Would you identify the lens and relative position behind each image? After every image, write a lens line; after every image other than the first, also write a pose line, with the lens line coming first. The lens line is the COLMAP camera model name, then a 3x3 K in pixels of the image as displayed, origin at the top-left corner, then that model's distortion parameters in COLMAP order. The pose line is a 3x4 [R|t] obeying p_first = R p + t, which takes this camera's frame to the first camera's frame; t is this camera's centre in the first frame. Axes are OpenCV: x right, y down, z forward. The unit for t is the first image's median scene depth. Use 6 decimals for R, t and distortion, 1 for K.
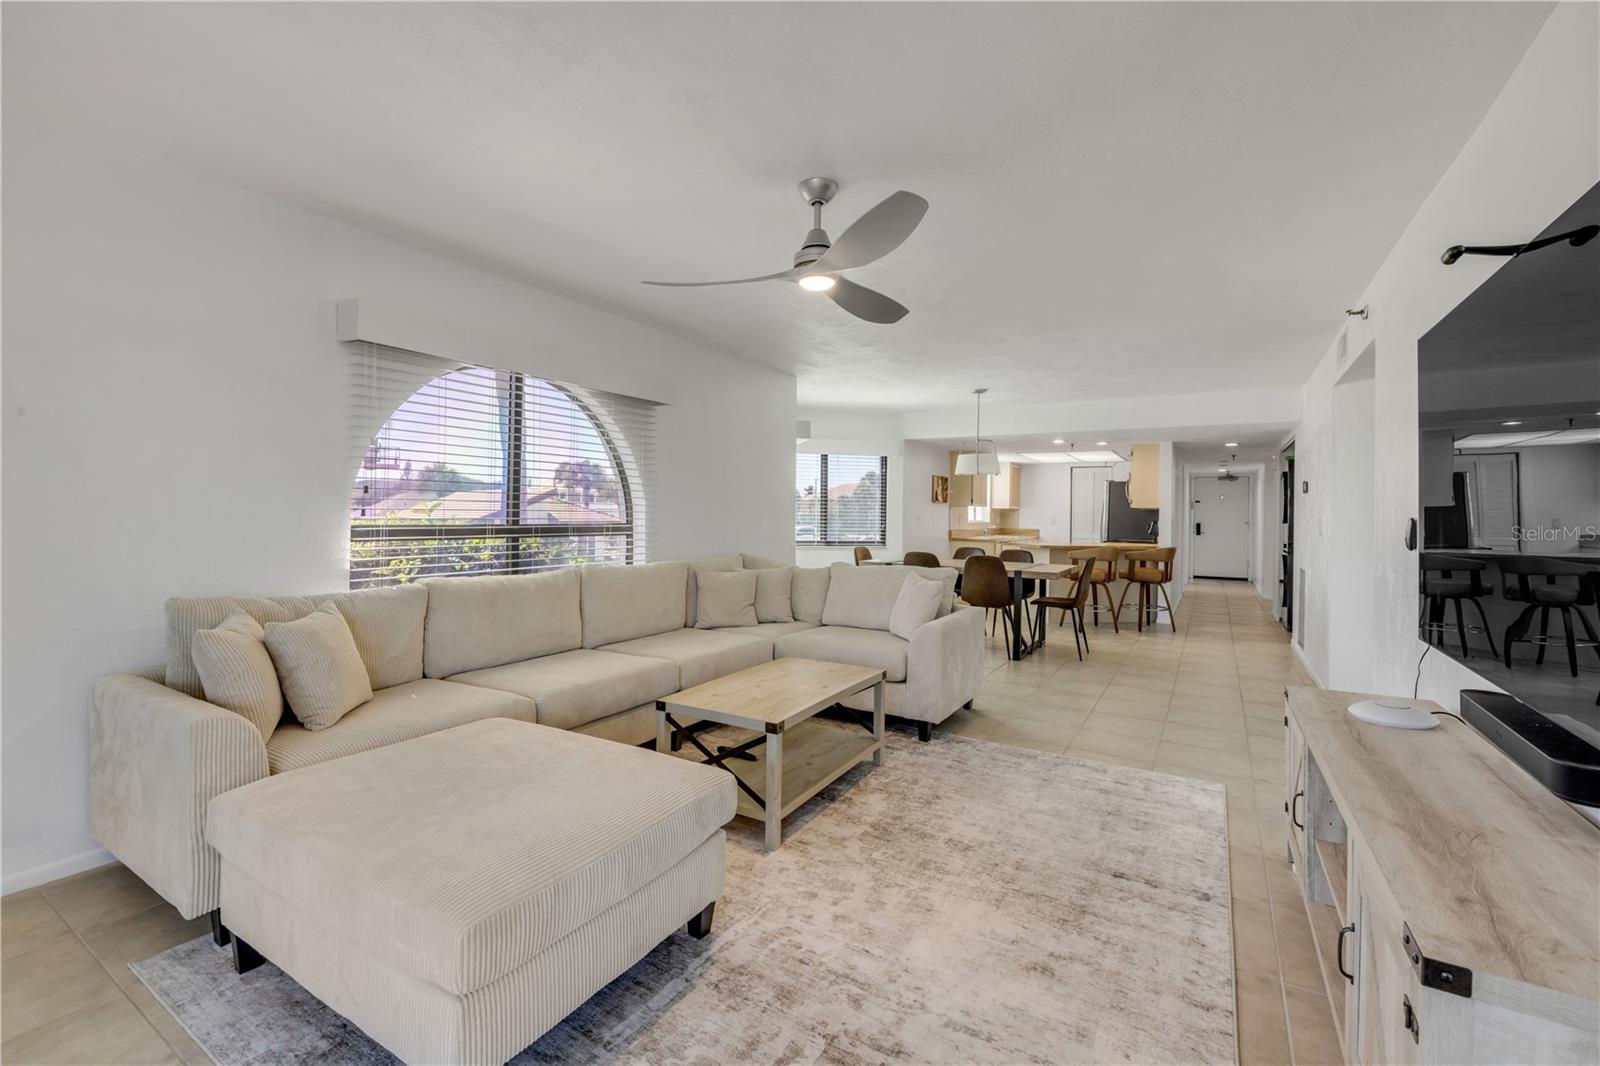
lens RADIAL K [[676.8, 0, 797.9], [0, 676.8, 508.7], [0, 0, 1]] dist [-0.002768, -0.000148]
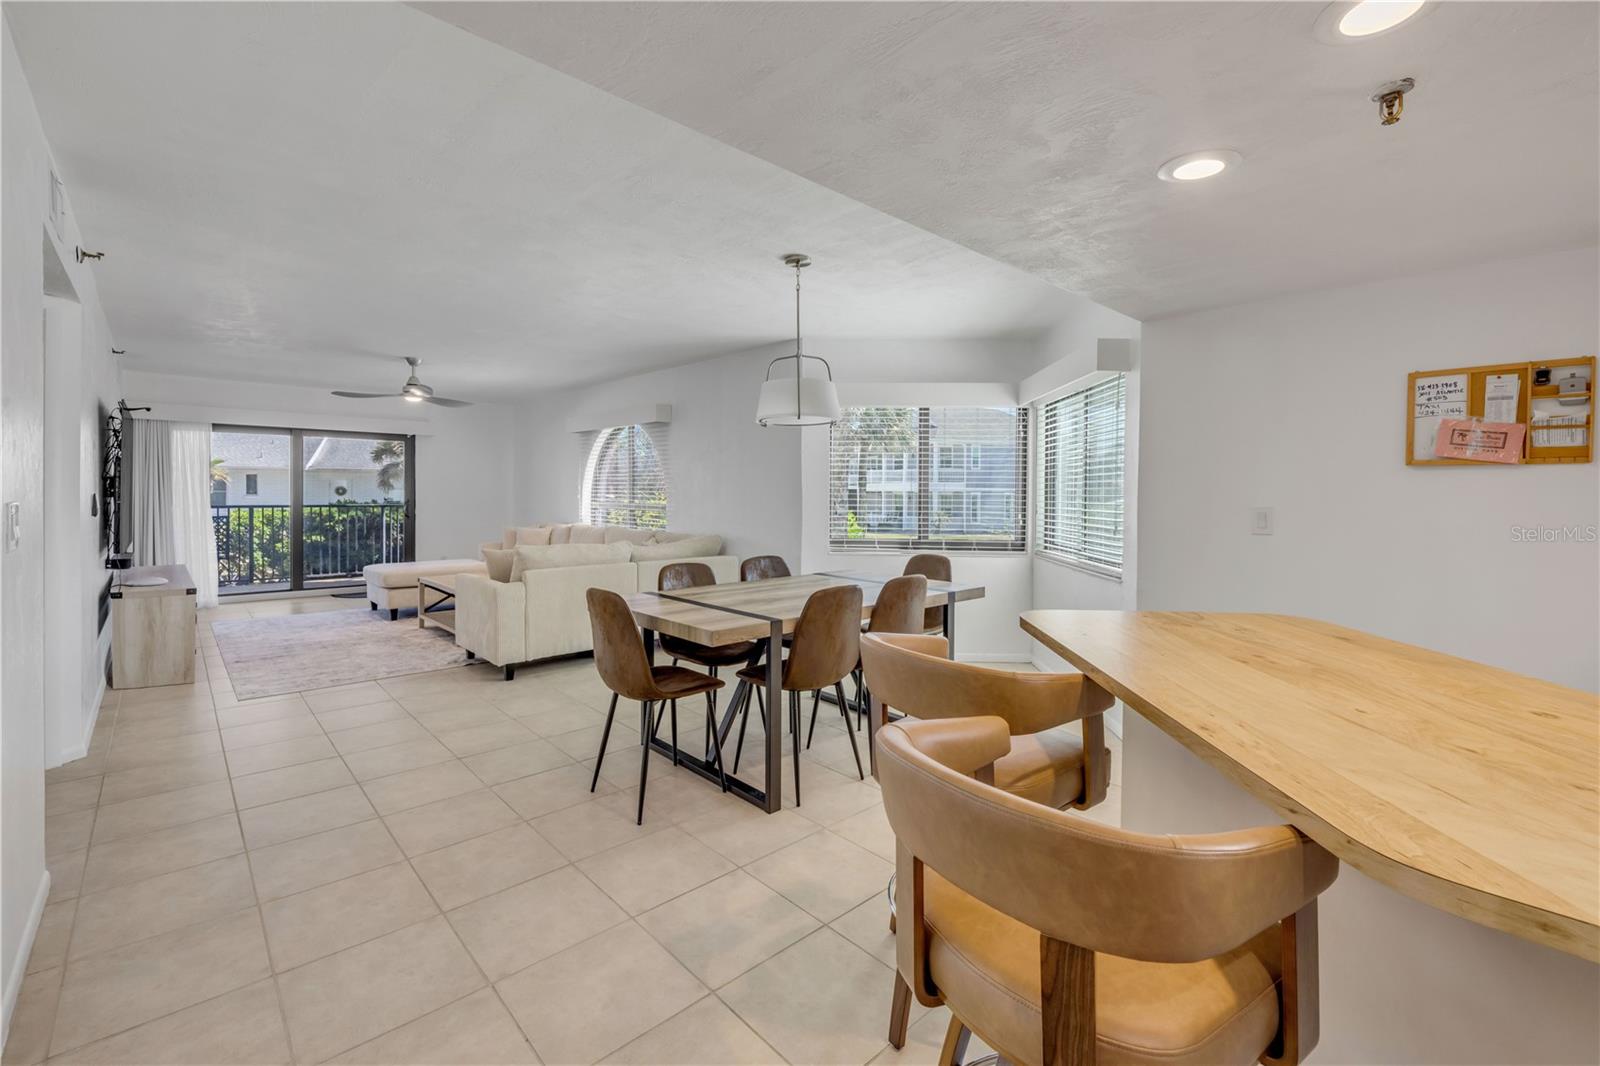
lens RADIAL K [[689.1, 0, 793.6], [0, 689.1, 496.2], [0, 0, 1]] dist [-0.000337, 0.000157]
pose [[-0.273392, -0.008133, -0.961868, 1.734977], [-0.004005, 0.999965, -0.007317, 0.021417], [0.961894, 0.001852, -0.273415, 2.561761]]
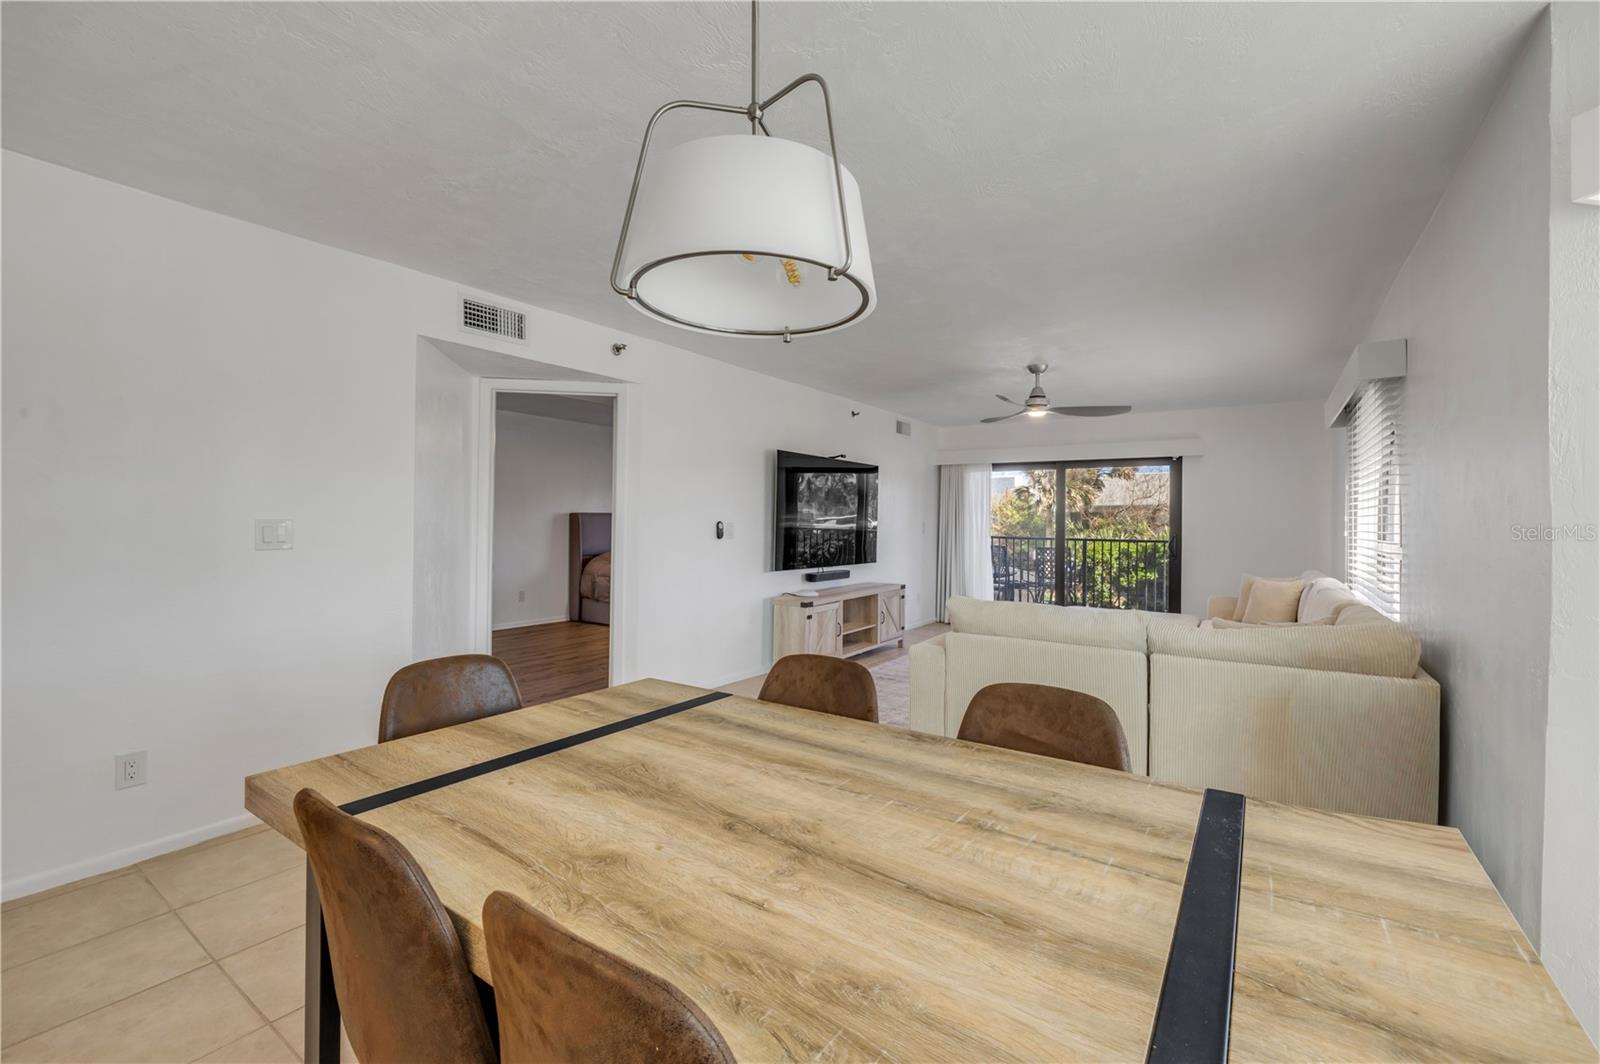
lens RADIAL K [[674.0, 0, 795.2], [0, 674.0, 521.9], [0, 0, 1]] dist [-0.001376, -0.000063]
pose [[-0.998131, -0.023812, 0.056278, 0.546052], [-0.024079, 0.999702, -0.004063, 0.015743], [-0.056165, -0.005411, -0.998407, 2.638058]]
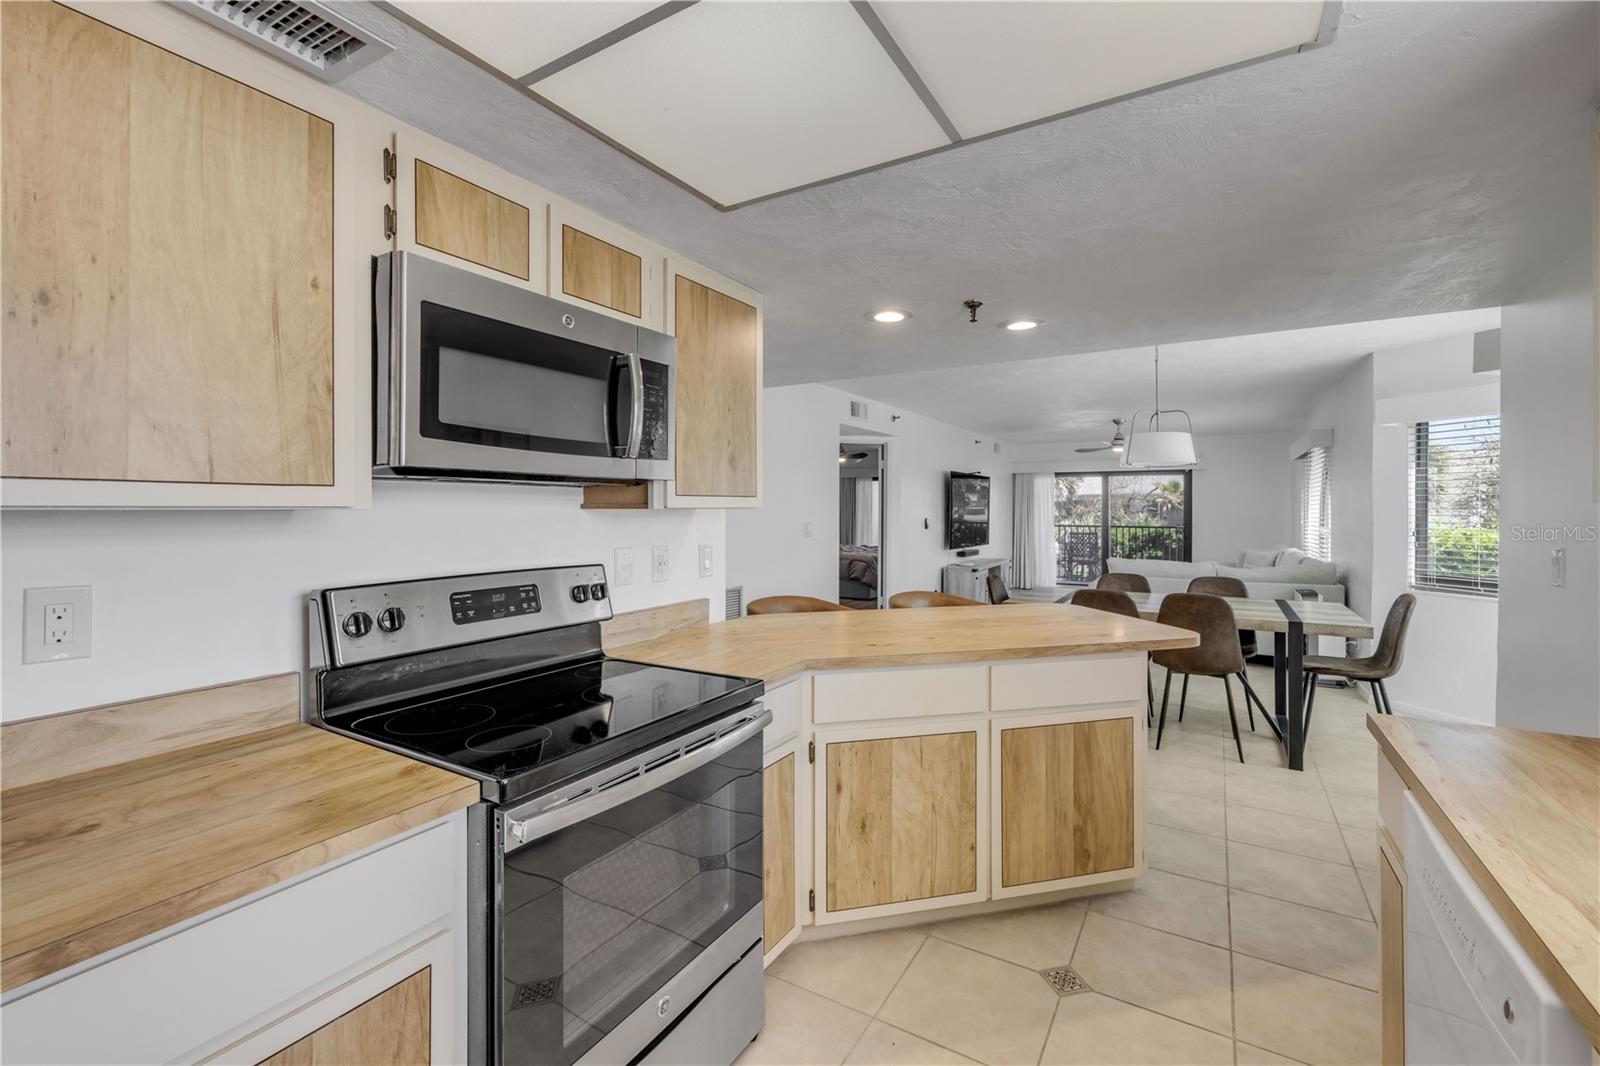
lens RADIAL K [[684.5, 0, 800.1], [0, 684.5, 512.3], [0, 0, 1]] dist [-0.000173, -0.000124]
pose [[-0.999847, -0.015650, -0.007859, 1.374242], [-0.015640, 0.999877, -0.001384, 0.000518], [0.007880, -0.001261, -0.999968, 3.710204]]
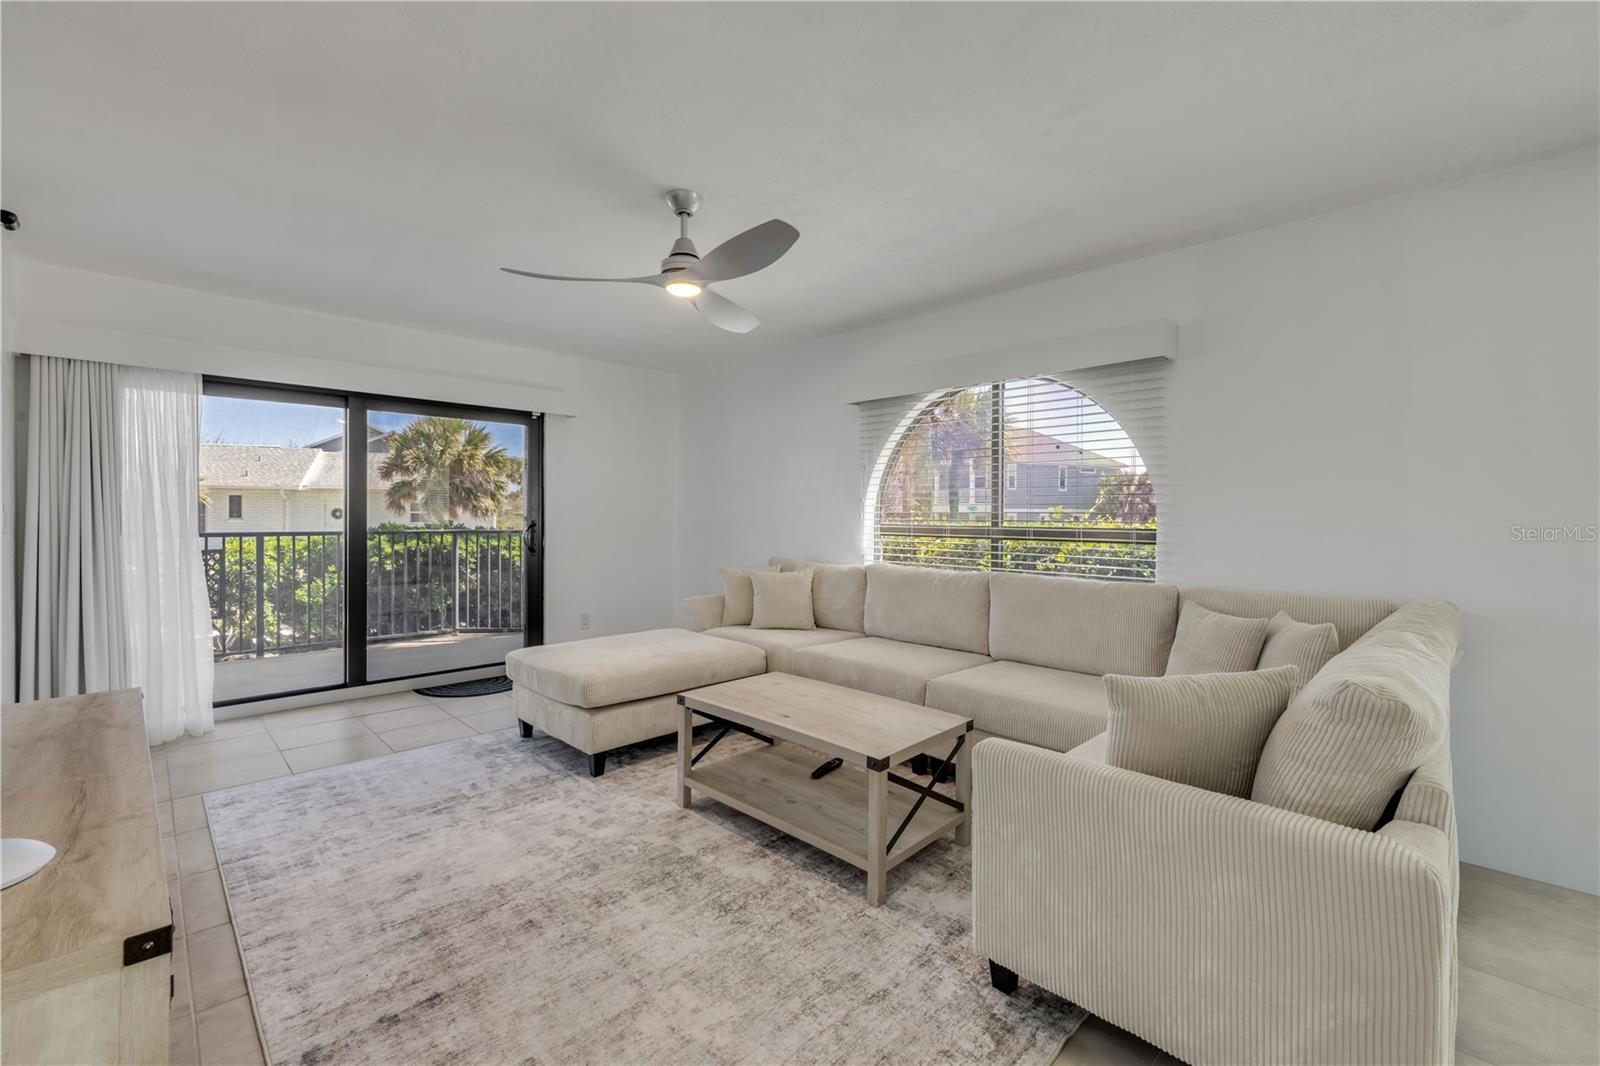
lens RADIAL K [[677.0, 0, 796.3], [0, 677.0, 514.5], [0, 0, 1]] dist [-0.001770, 0.000279]
pose [[-0.241978, -0.013654, -0.970186, 0.865033], [-0.000481, 0.999903, -0.013952, 0.025042], [0.970281, -0.002910, -0.241961, 1.231210]]
